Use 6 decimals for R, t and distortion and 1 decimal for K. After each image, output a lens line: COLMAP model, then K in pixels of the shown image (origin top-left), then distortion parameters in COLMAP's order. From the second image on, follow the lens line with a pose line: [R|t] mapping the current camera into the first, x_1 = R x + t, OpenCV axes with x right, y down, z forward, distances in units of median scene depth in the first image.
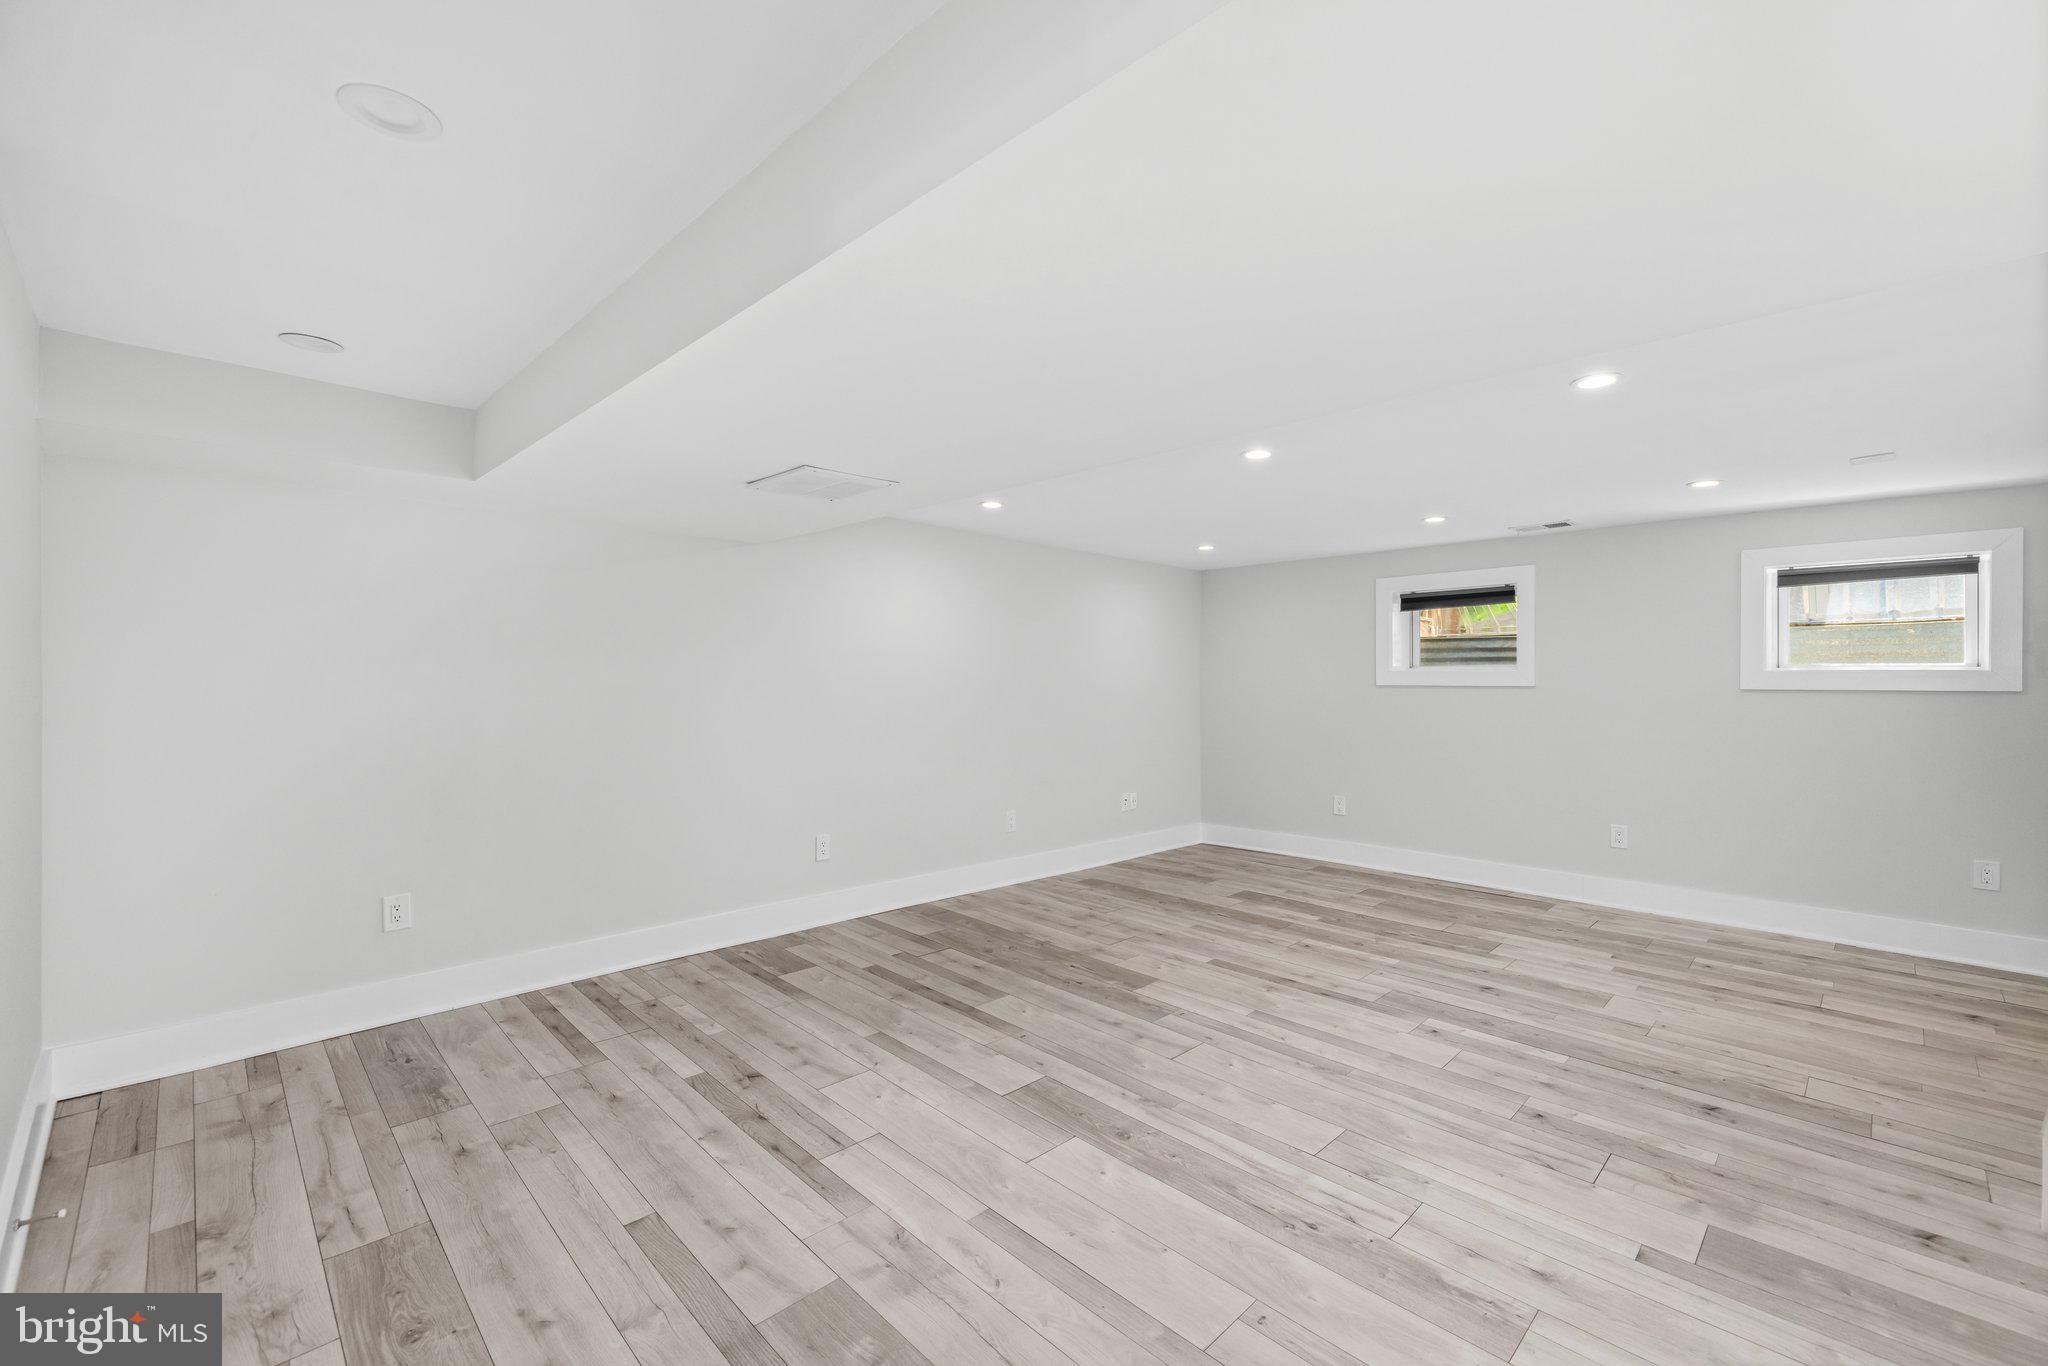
lens RADIAL K [[861.2, 0, 1015.1], [0, 861.2, 671.7], [0, 0, 1]] dist [-0.003112, -0.000654]
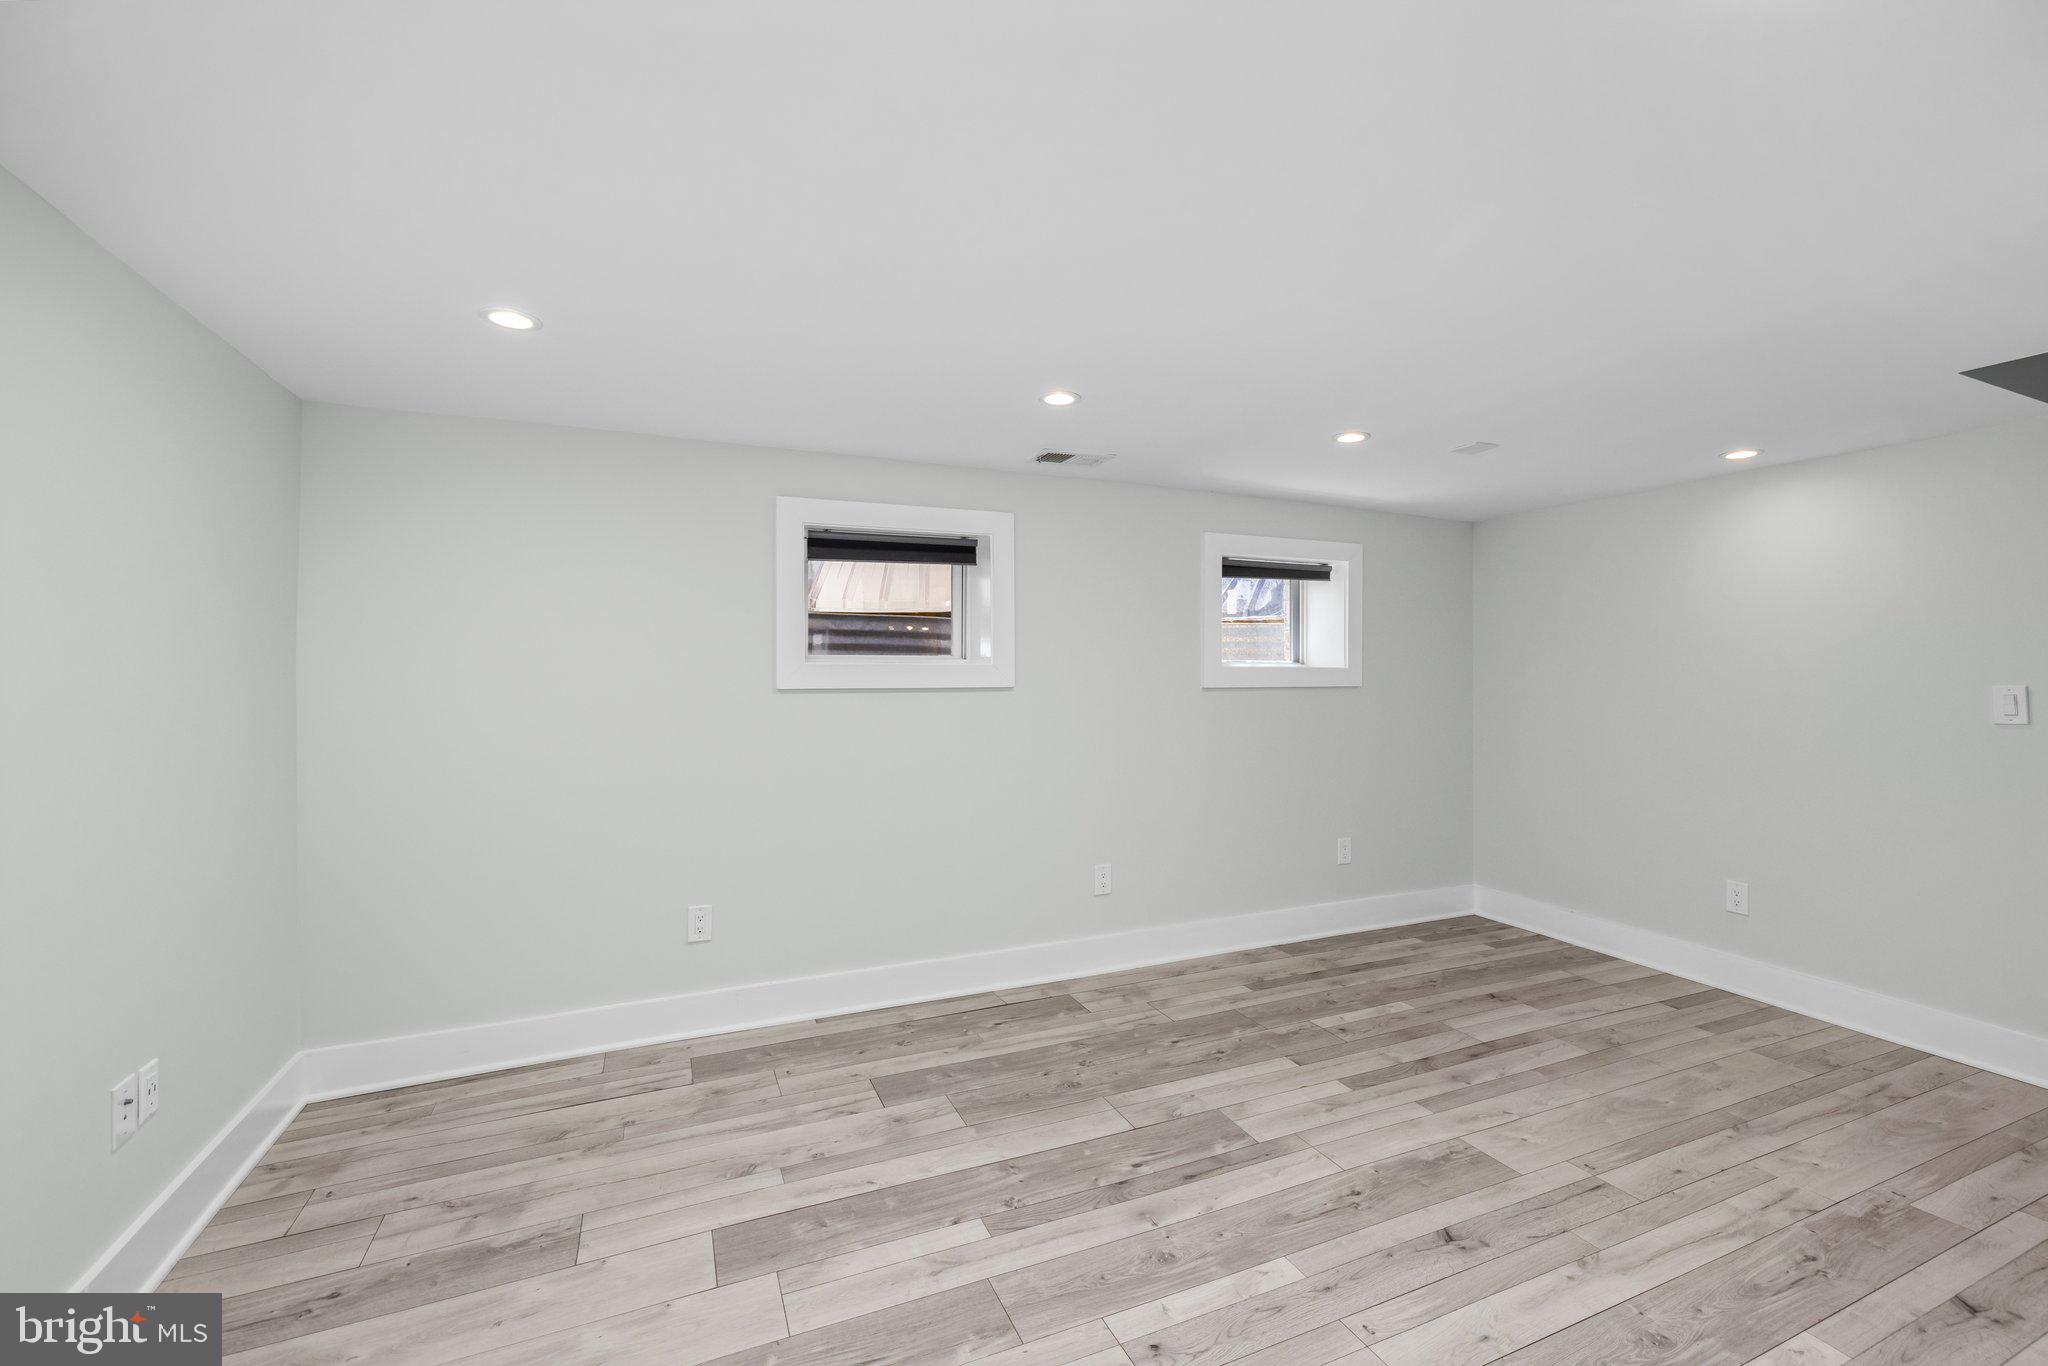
lens RADIAL K [[861.2, 0, 1030.7], [0, 861.2, 683.3], [0, 0, 1]] dist [-0.003112, -0.000654]
pose [[0.347448, -0.013239, 0.937606, -0.066937], [-0.005716, 0.999852, 0.016236, 0.003256], [-0.937682, -0.011000, 0.347321, 1.175270]]
